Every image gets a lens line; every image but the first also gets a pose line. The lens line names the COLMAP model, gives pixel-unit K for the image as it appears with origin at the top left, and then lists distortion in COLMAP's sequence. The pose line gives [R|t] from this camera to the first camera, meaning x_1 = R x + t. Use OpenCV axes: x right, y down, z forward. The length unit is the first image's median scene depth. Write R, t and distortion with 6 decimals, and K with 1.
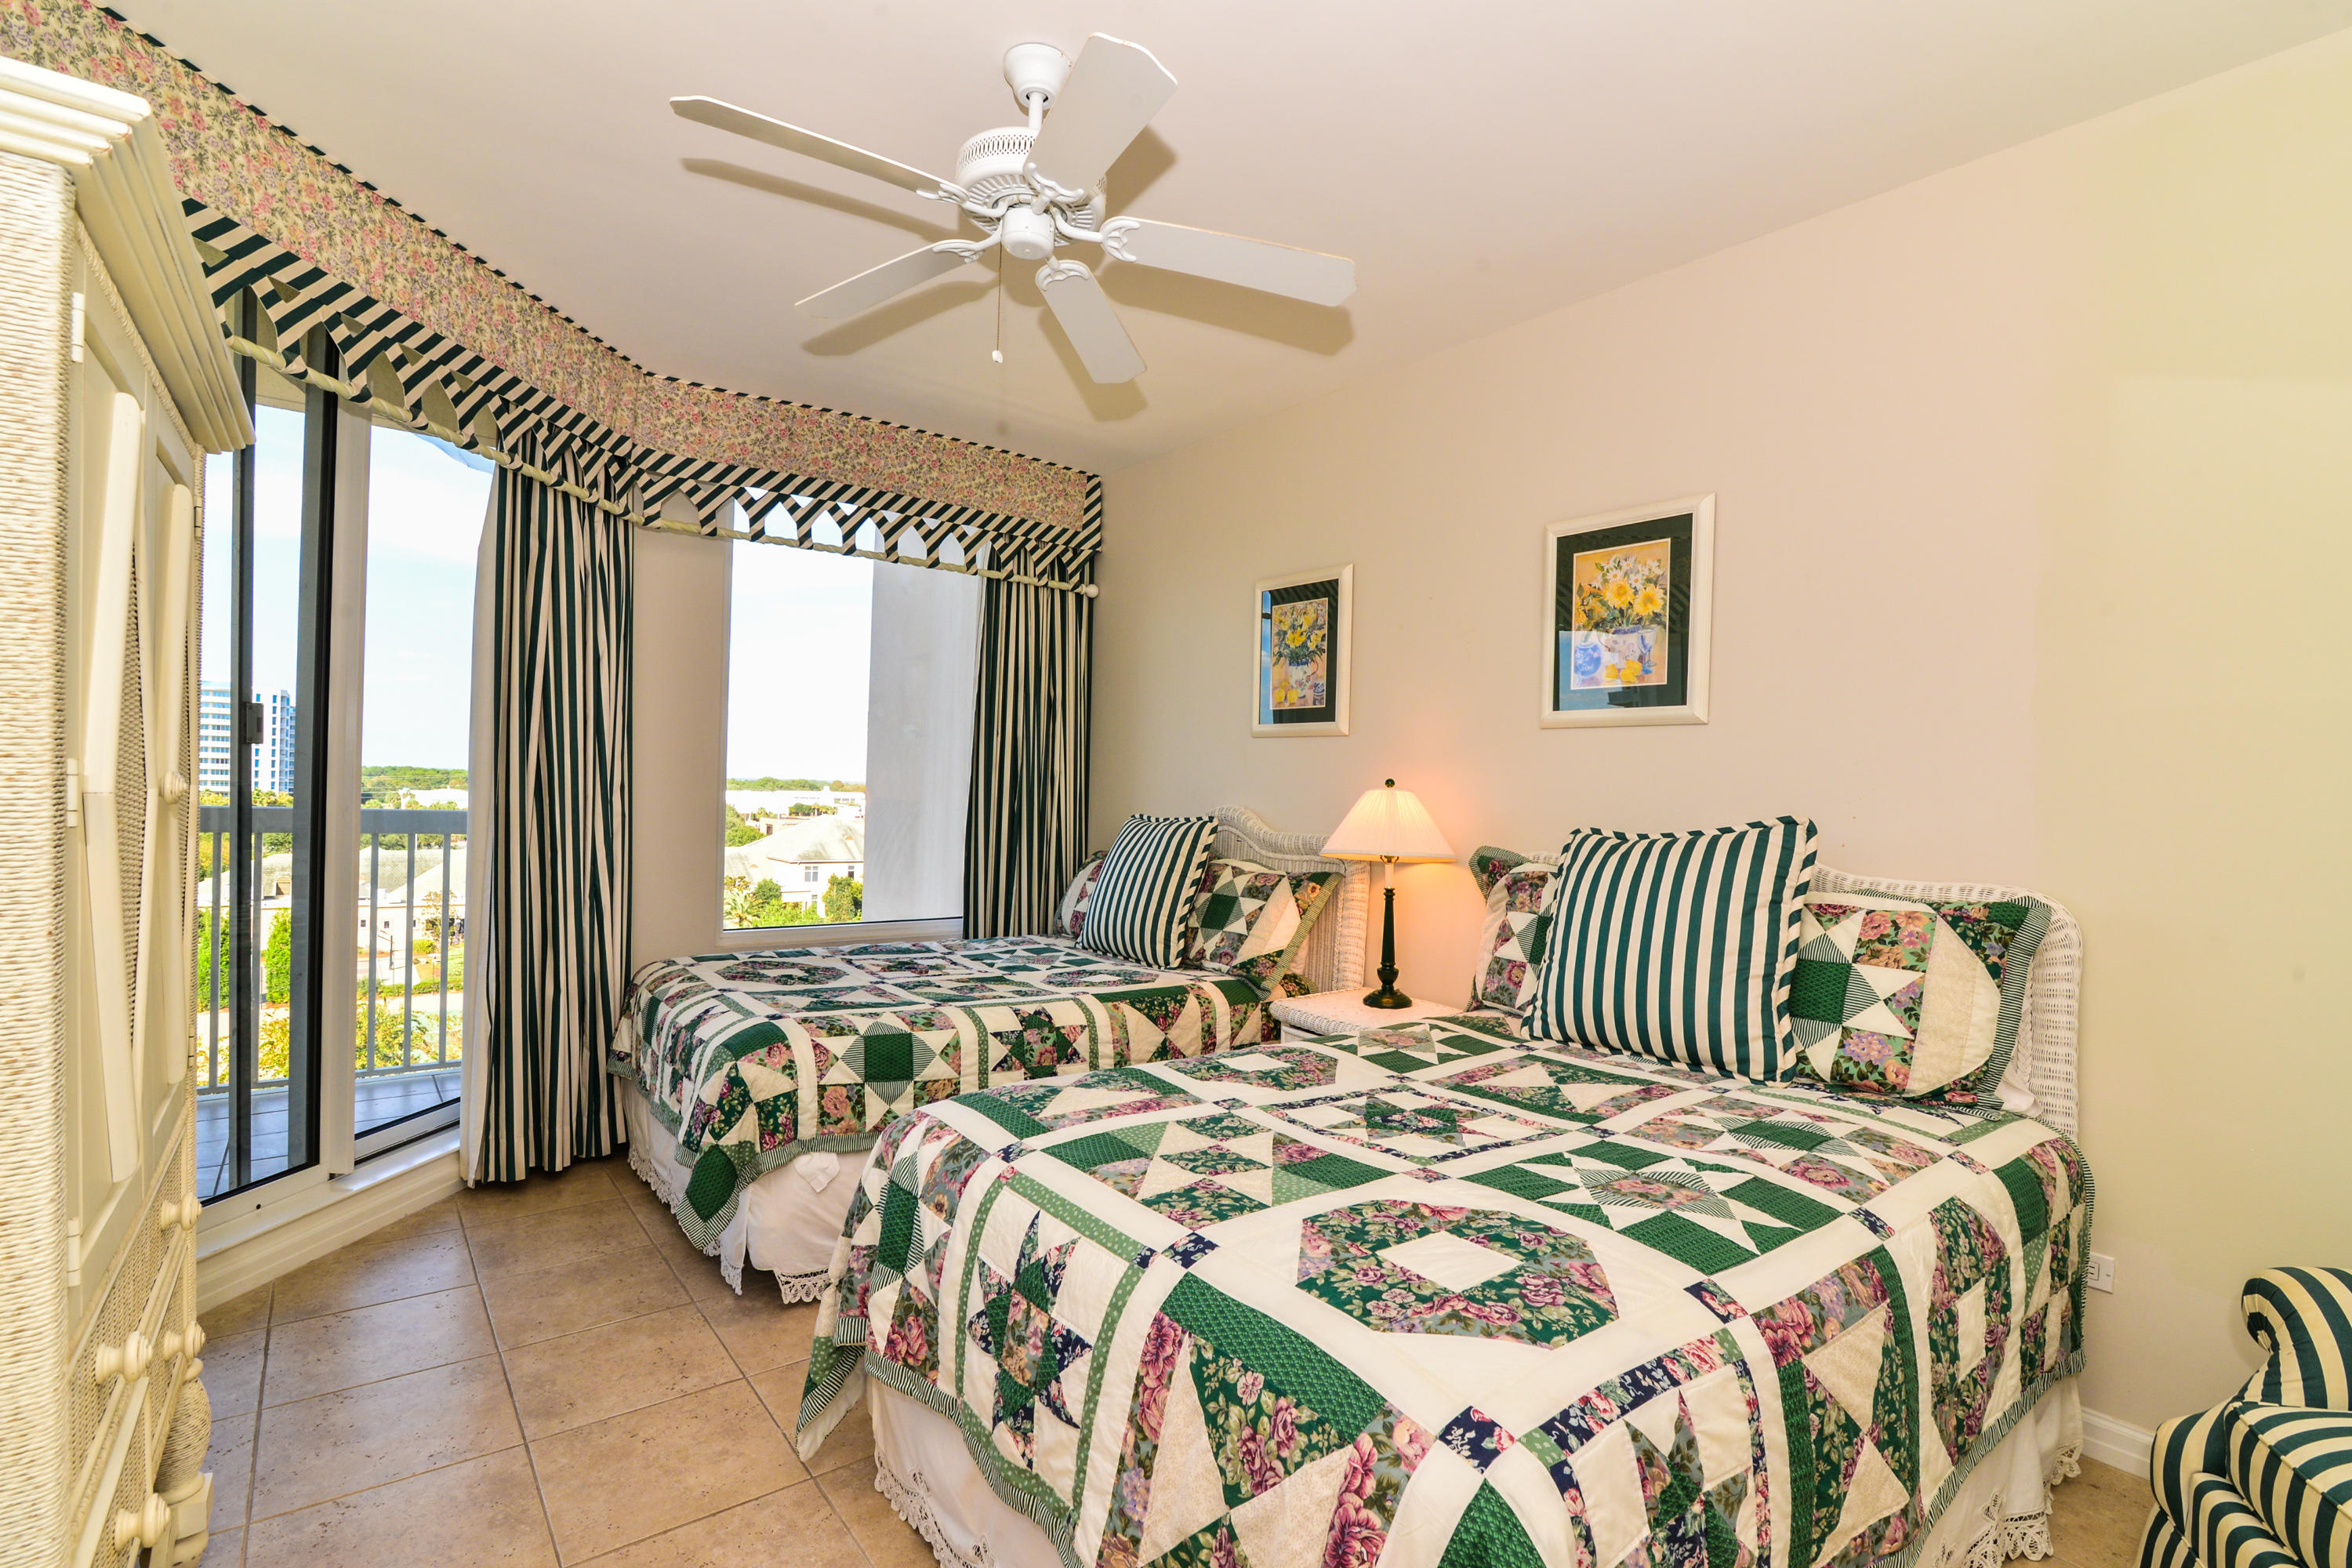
lens RADIAL K [[1072.5, 0, 1183.4], [0, 1072.5, 801.3], [0, 0, 1]] dist [-0.019725, -0.000020]
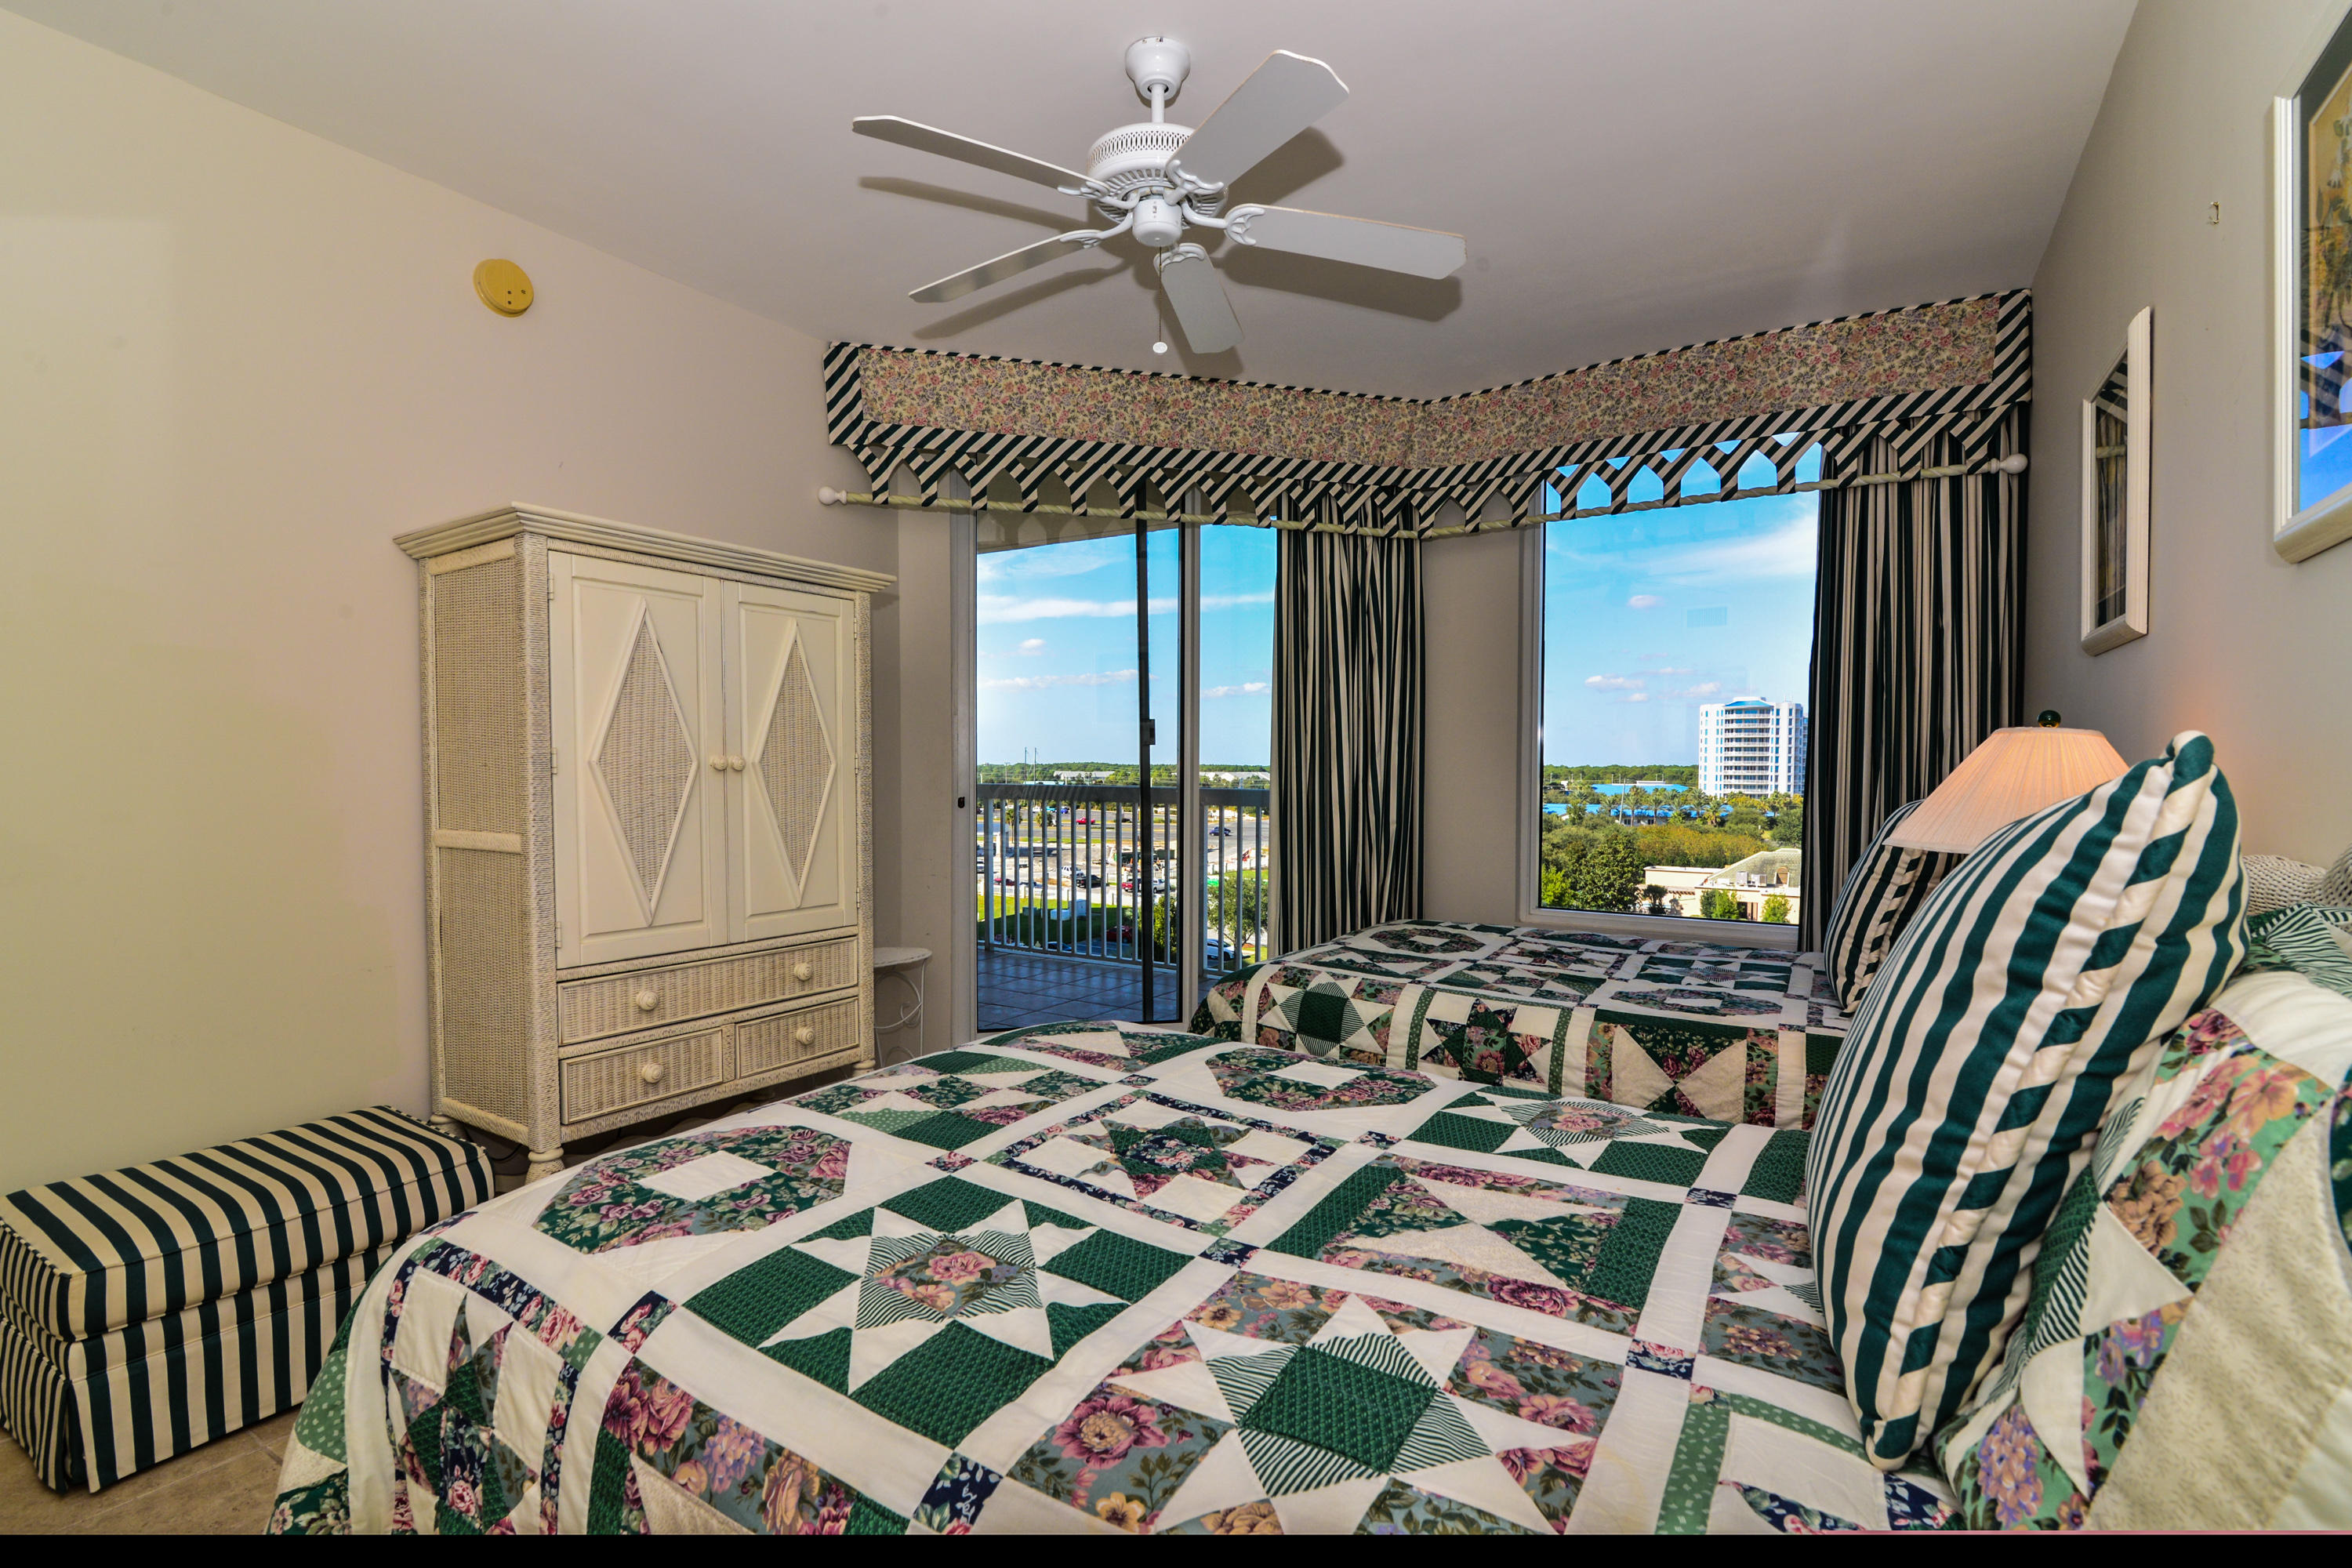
lens RADIAL K [[1072.5, 0, 1183.4], [0, 1072.5, 801.3], [0, 0, 1]] dist [-0.019725, -0.000020]
pose [[0.337734, 0.000061, -0.941242, 0.855870], [-0.001463, 0.999999, -0.000460, 0.039515], [0.941241, 0.001532, 0.337733, 0.671616]]
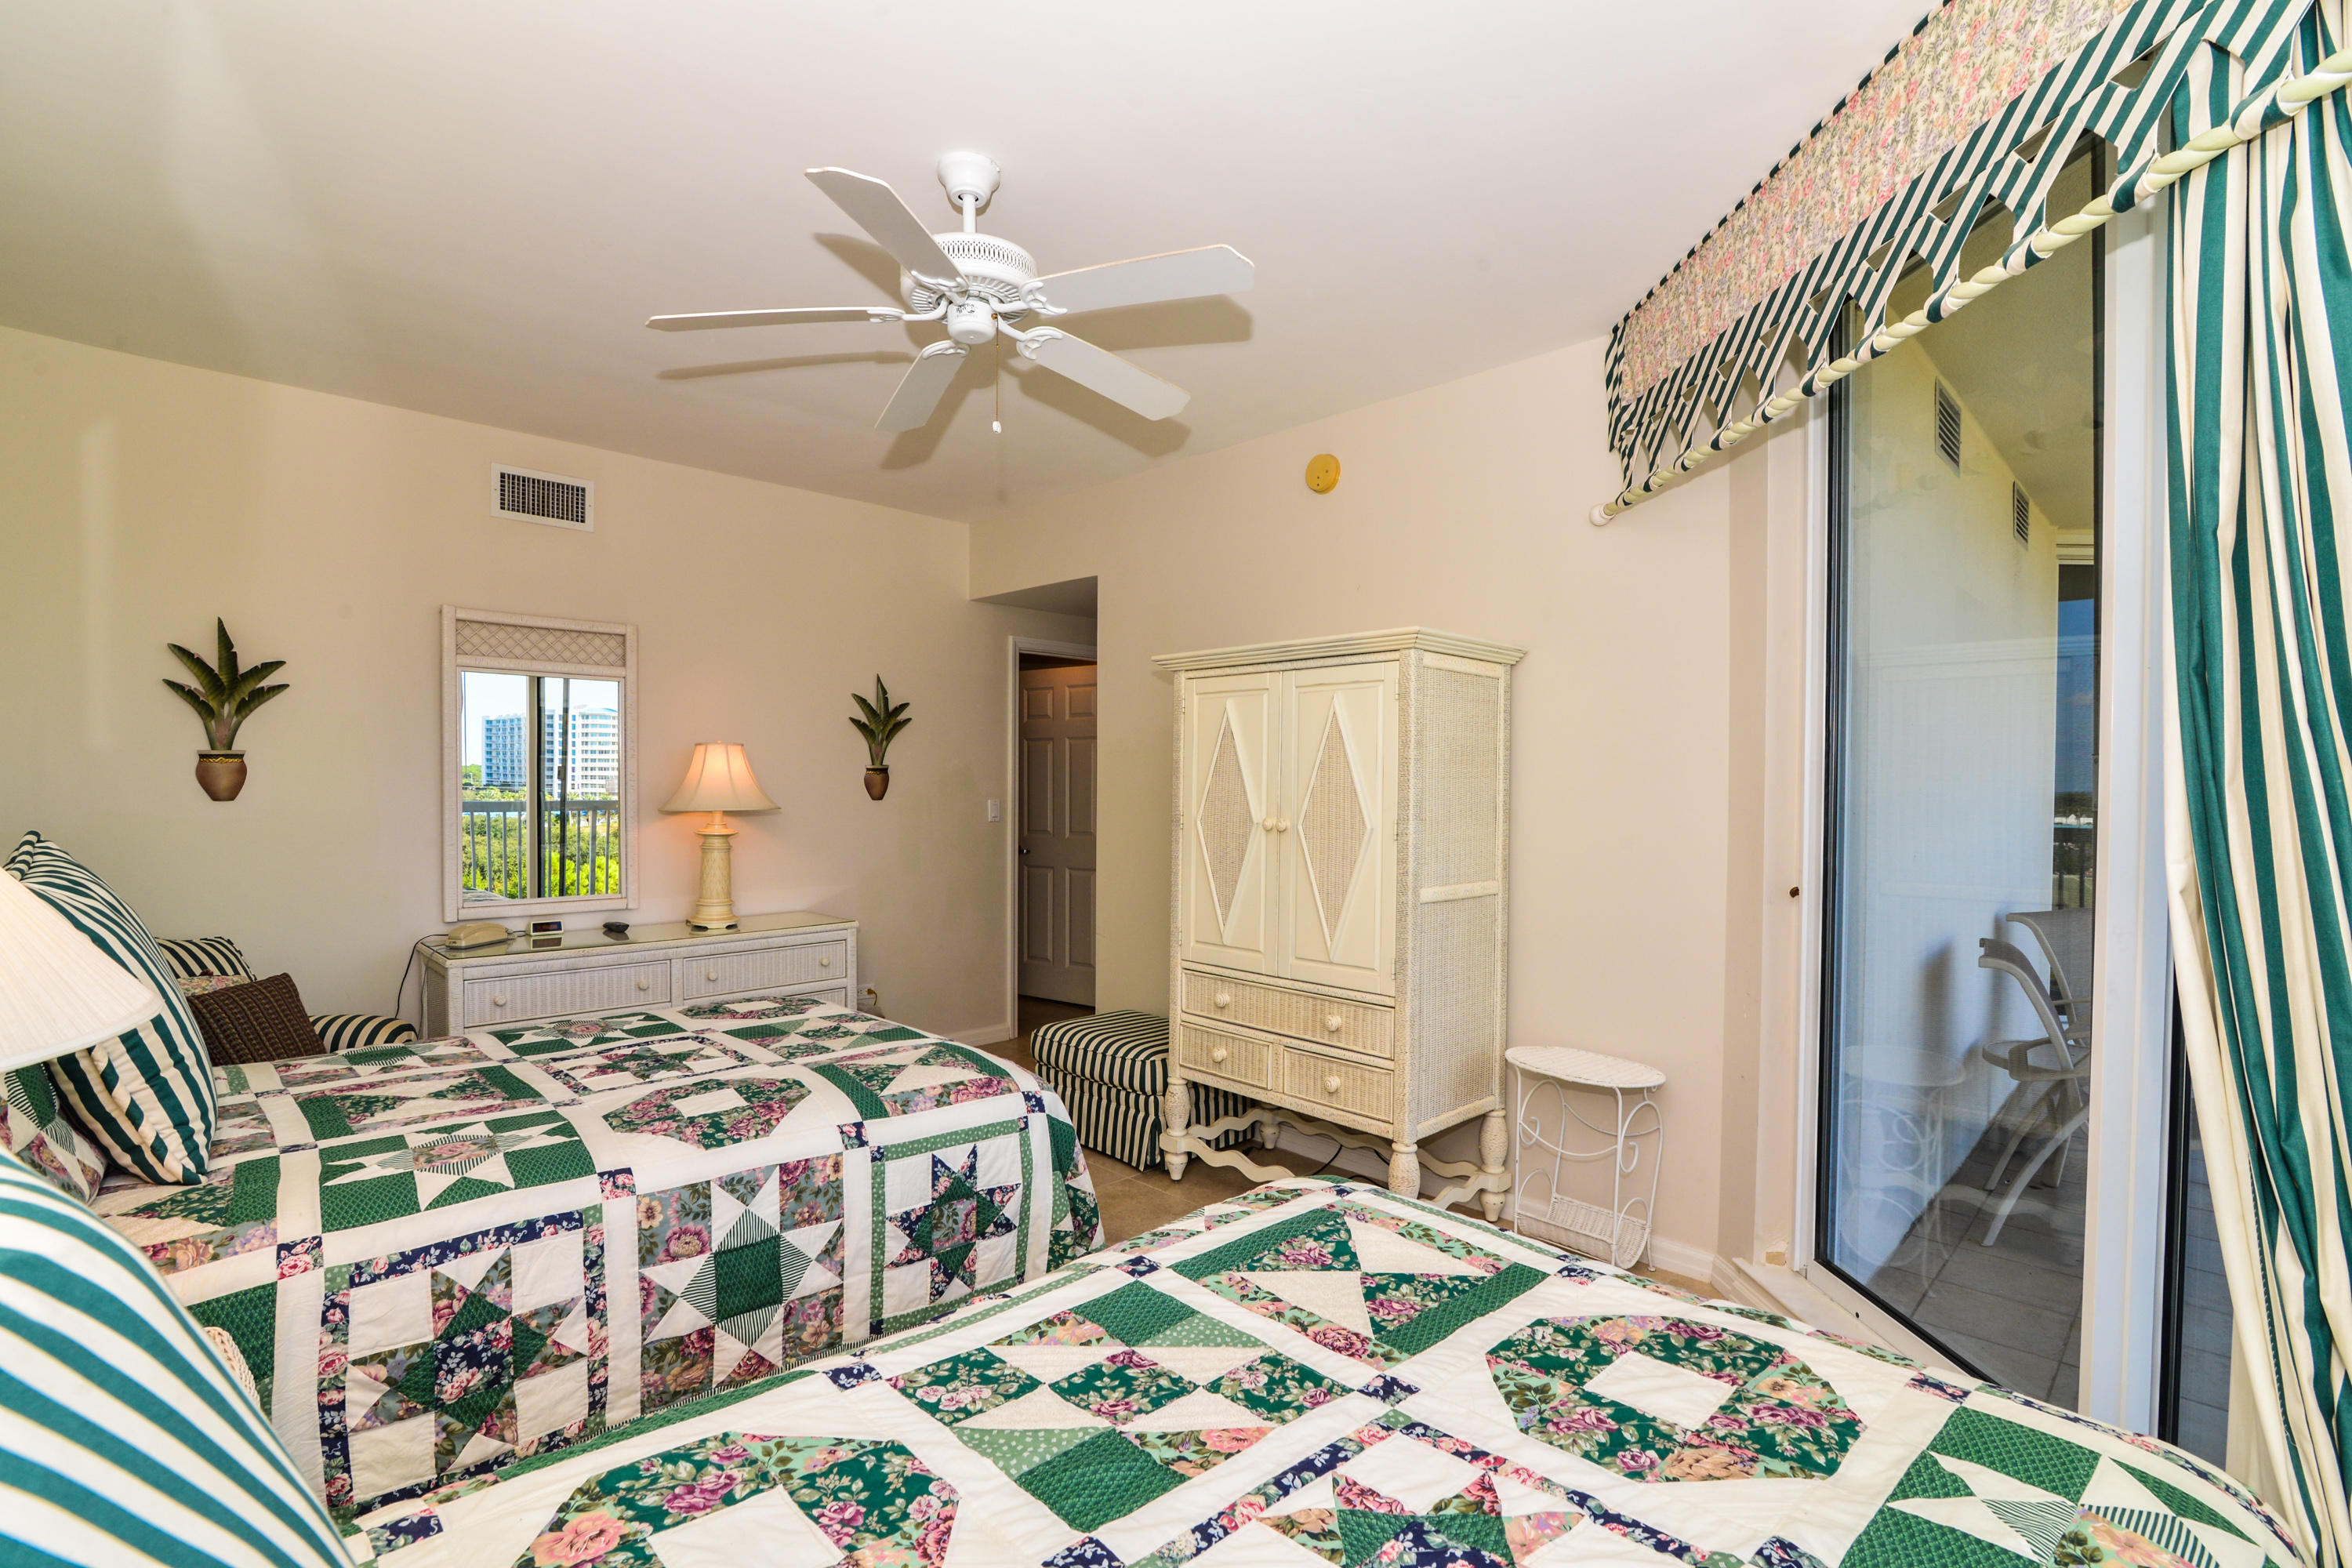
lens RADIAL K [[1072.5, 0, 1183.4], [0, 1072.5, 801.3], [0, 0, 1]] dist [-0.019725, -0.000020]
pose [[-0.993295, -0.034218, -0.110428, -0.259089], [-0.036118, 0.999231, 0.015253, -0.059982], [0.109822, 0.019139, -0.993767, 2.131878]]
